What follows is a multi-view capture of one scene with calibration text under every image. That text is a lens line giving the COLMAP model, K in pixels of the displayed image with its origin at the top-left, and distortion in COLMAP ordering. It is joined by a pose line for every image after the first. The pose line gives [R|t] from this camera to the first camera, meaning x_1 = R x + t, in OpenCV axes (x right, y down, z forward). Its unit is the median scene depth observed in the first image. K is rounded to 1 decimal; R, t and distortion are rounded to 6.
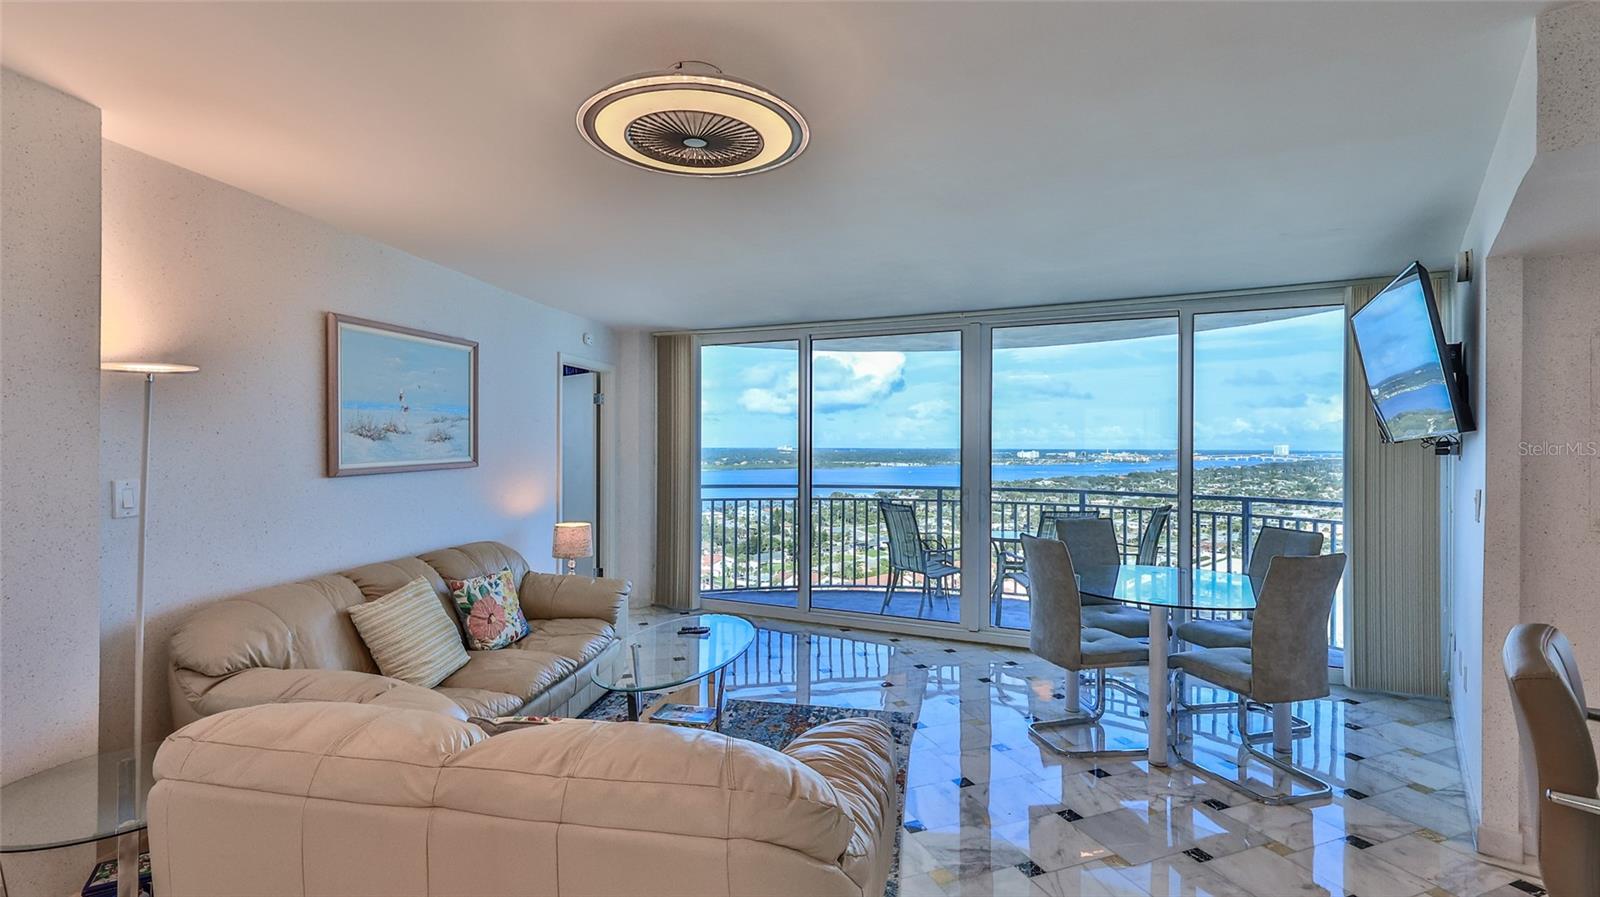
lens RADIAL K [[711.0, 0, 794.8], [0, 711.0, 447.8], [0, 0, 1]] dist [-0.004482, 0.000141]
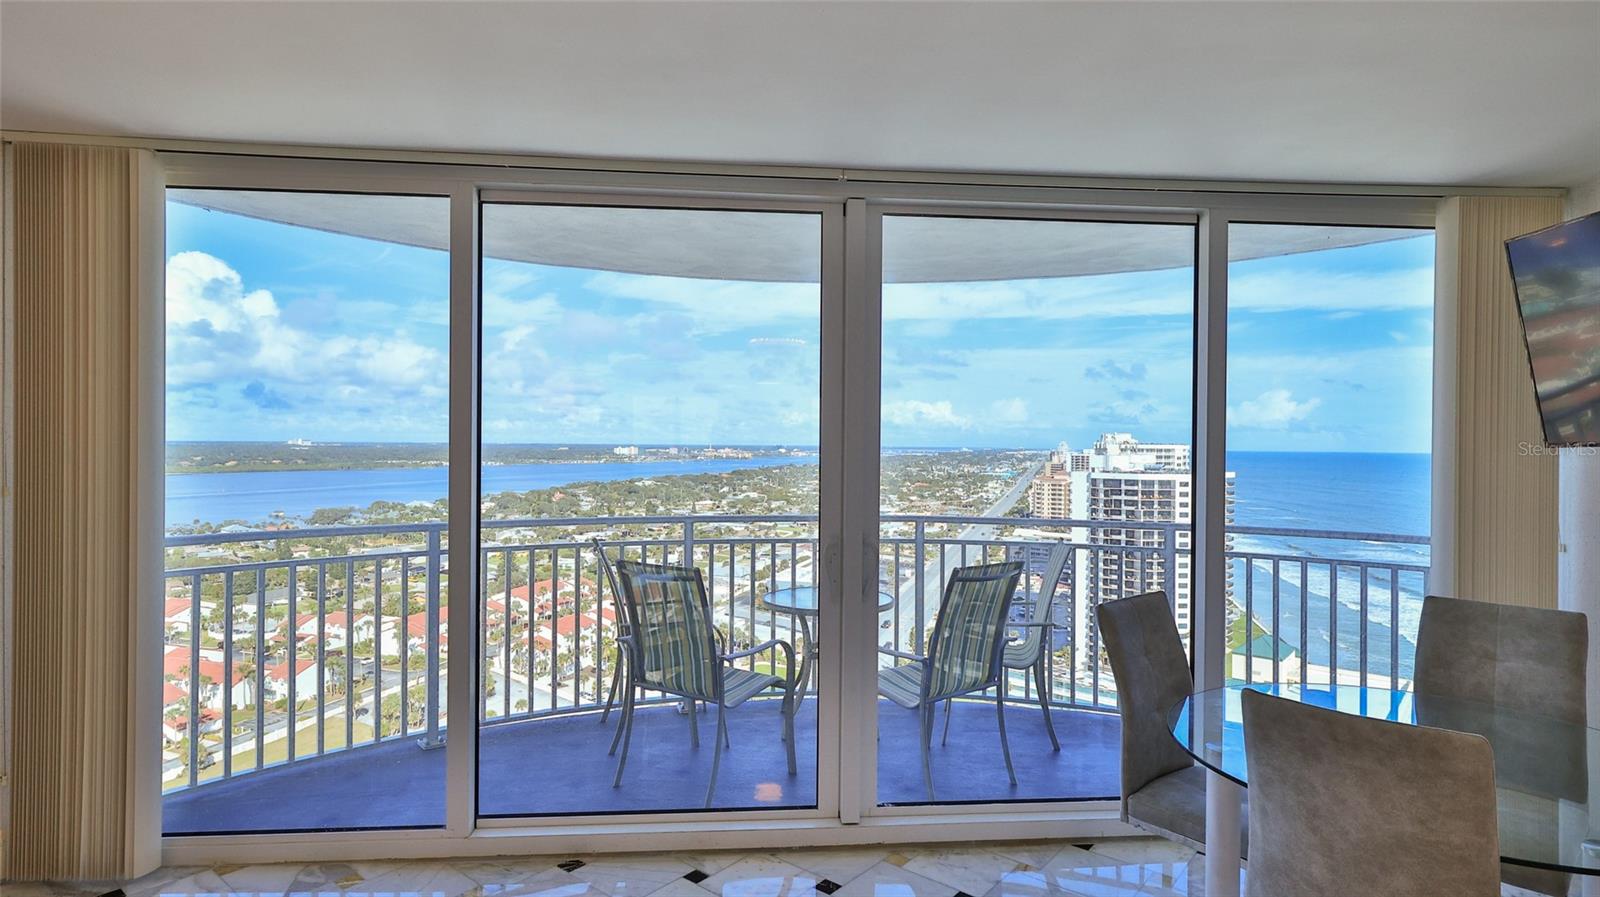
lens RADIAL K [[841.4, 0, 800.0], [0, 841.4, 448.5], [0, 0, 1]] dist [0.000665, 0.000011]
pose [[0.866892, 0.001254, 0.498495, -0.062589], [-0.004834, 0.999971, 0.005892, -0.004941], [-0.498473, -0.007518, 0.866873, 0.454356]]
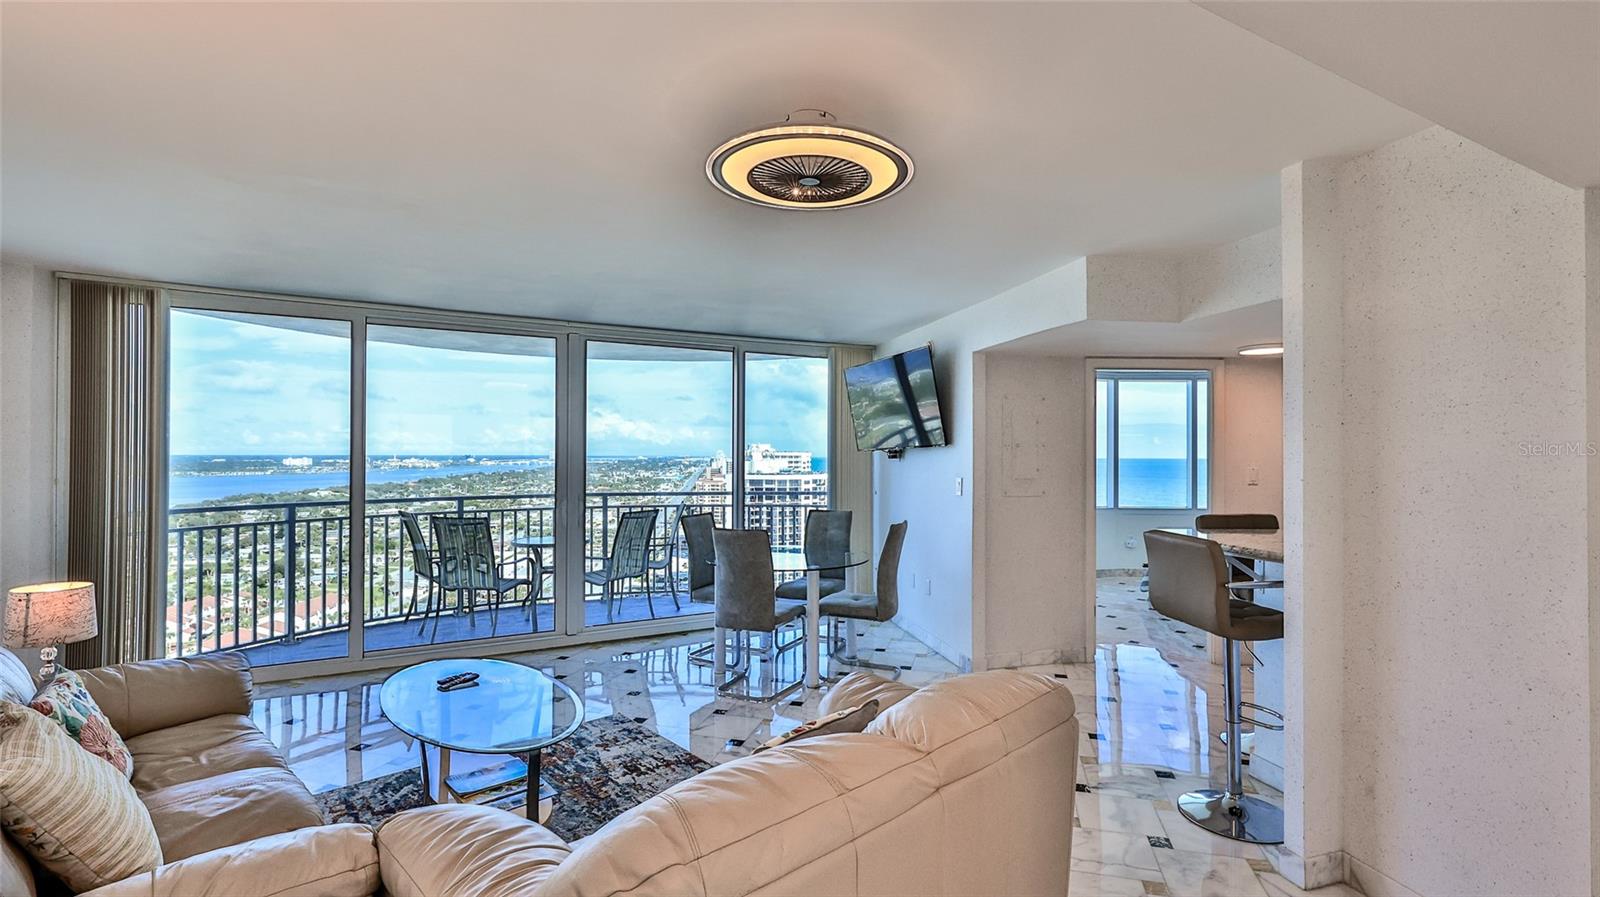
lens RADIAL K [[711.0, 0, 794.8], [0, 711.0, 447.8], [0, 0, 1]] dist [-0.004482, 0.000141]
pose [[0.598915, 0.005410, 0.800794, -0.332390], [0.000821, 0.999973, -0.007369, -0.001963], [-0.800812, 0.005070, 0.598894, 0.118037]]
